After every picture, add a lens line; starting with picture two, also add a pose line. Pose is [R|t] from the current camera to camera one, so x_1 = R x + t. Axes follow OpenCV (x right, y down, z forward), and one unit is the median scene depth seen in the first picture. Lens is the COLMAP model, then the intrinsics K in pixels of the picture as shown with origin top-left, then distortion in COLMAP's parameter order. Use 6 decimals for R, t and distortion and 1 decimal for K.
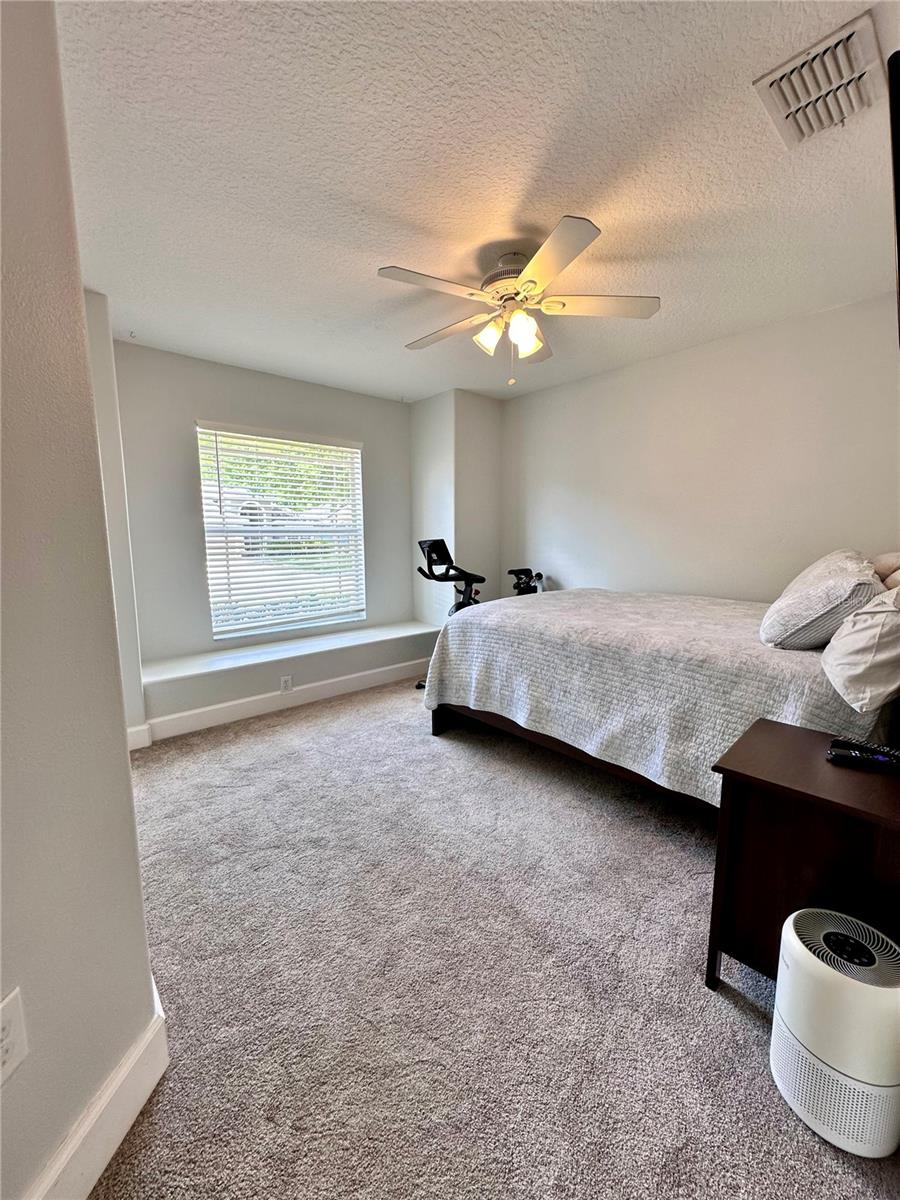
lens RADIAL K [[477.8, 0, 451.7], [0, 477.8, 598.2], [0, 0, 1]] dist [-0.003444, 0.000509]
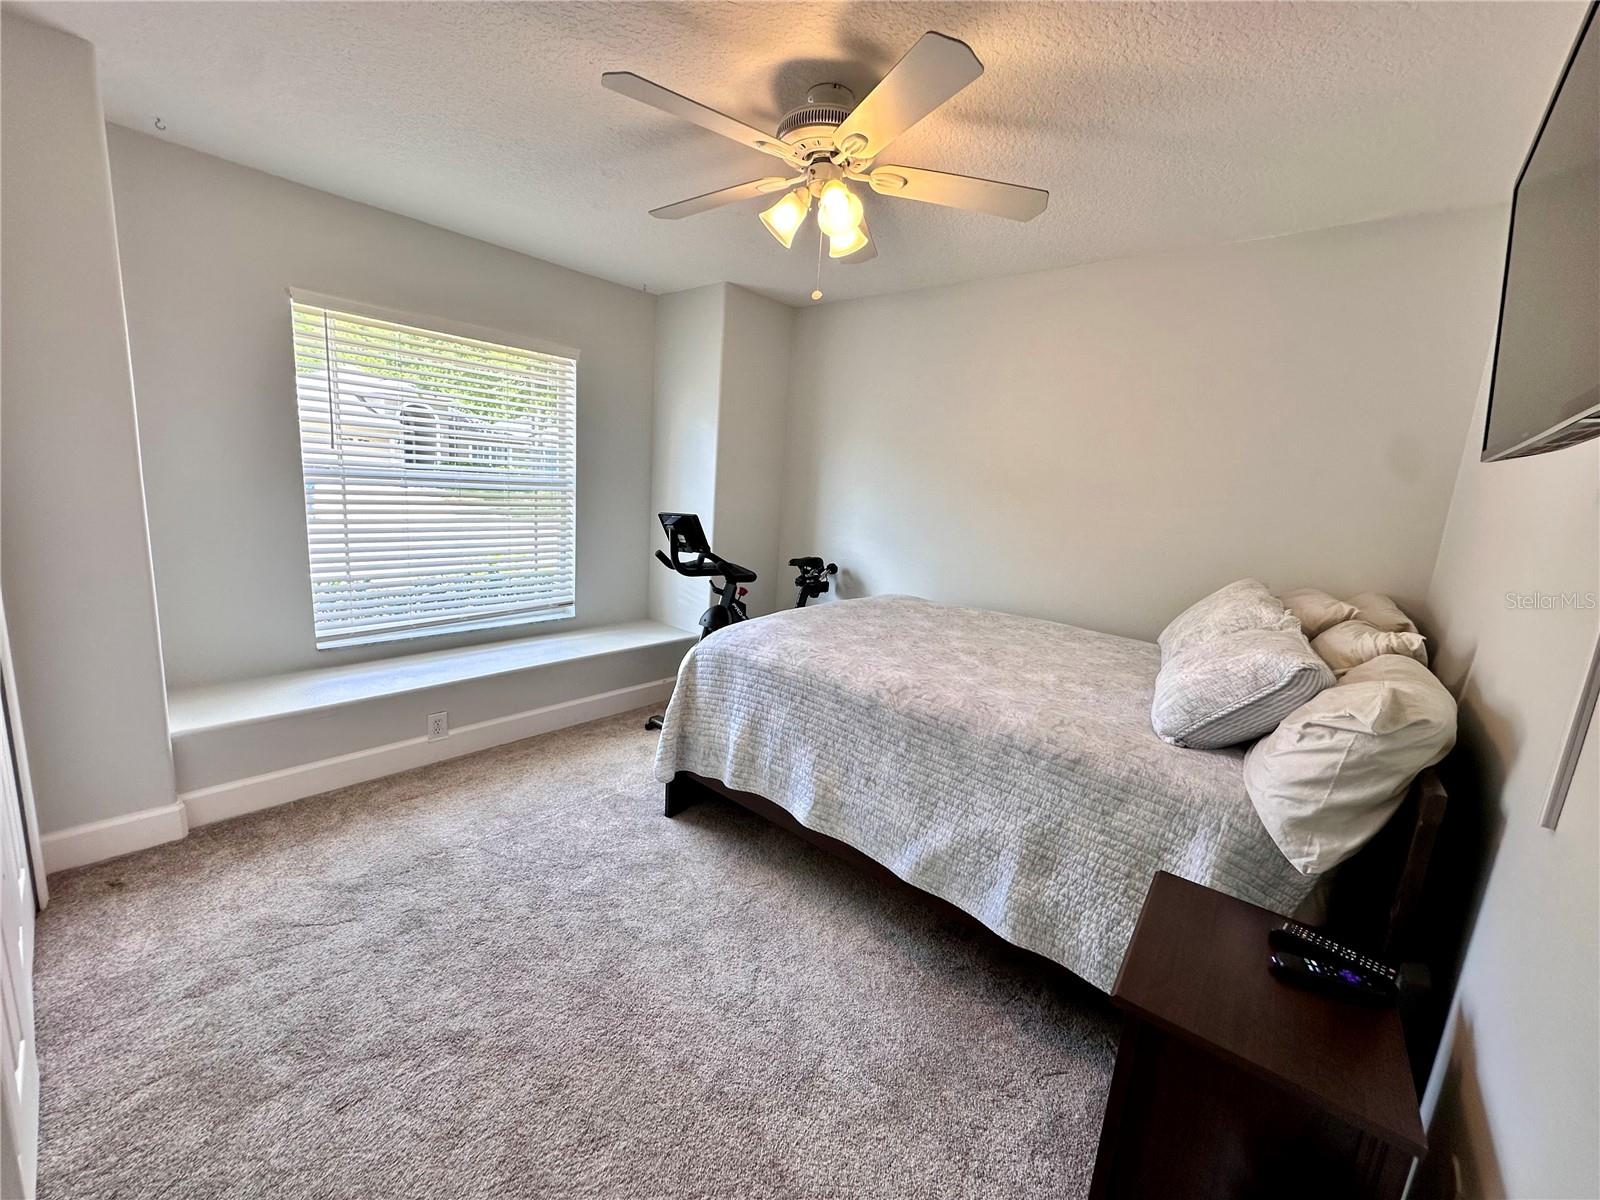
lens RADIAL K [[637.0, 0, 799.4], [0, 637.0, 596.8], [0, 0, 1]] dist [-0.003444, 0.000509]
pose [[0.988040, 0.049919, 0.145896, -0.000052], [-0.058255, 0.996871, 0.053428, -0.101384], [-0.142772, -0.061288, 0.987856, 0.150201]]
